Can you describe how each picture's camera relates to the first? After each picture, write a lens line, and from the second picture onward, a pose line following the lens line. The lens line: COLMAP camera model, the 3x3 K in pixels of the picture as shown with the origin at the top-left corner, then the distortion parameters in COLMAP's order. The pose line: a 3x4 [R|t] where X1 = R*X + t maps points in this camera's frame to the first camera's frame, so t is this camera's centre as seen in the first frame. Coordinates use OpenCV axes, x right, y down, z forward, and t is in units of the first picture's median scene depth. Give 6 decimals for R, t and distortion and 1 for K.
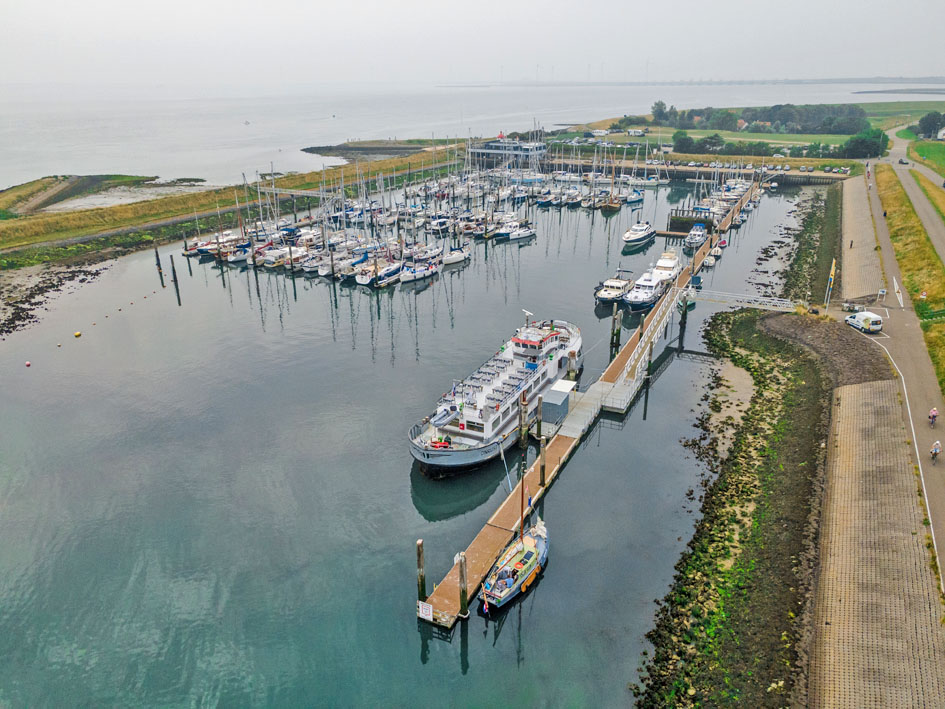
lens RADIAL K [[666.6, 0, 473.0], [0, 666.6, 356.4], [0, 0, 1]] dist [0.000209, 0.000208]
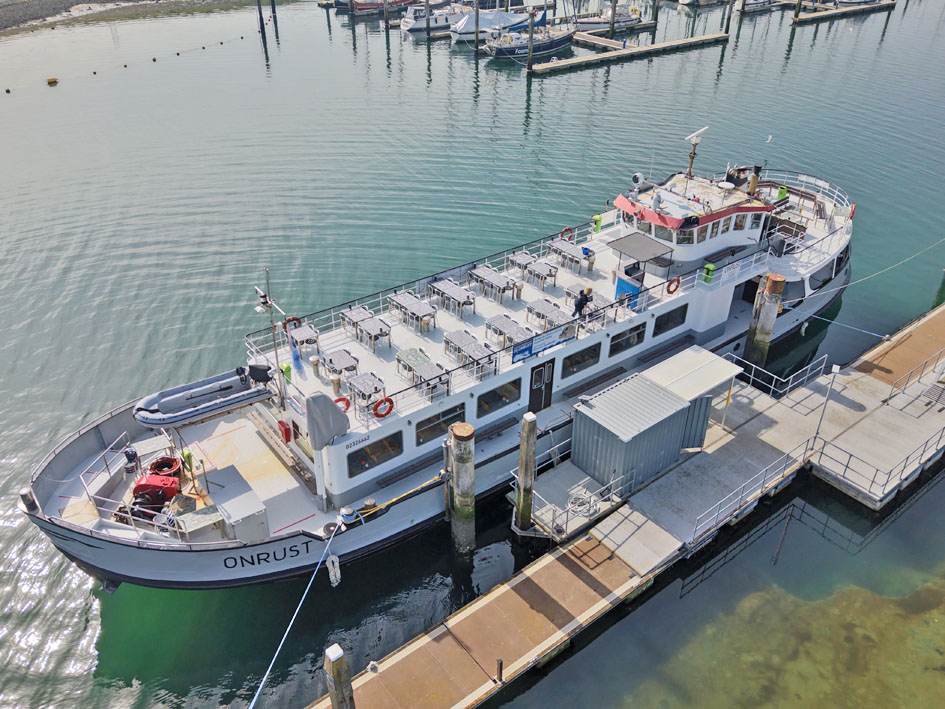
lens RADIAL K [[764.2, 0, 471.2], [0, 764.2, 351.4], [0, 0, 1]] dist [-0.003877, -0.000312]
pose [[0.893653, 0.240825, -0.378665, 0.168911], [-0.160646, 0.959566, 0.231142, -0.031640], [0.419019, -0.145730, 0.896206, 0.601267]]
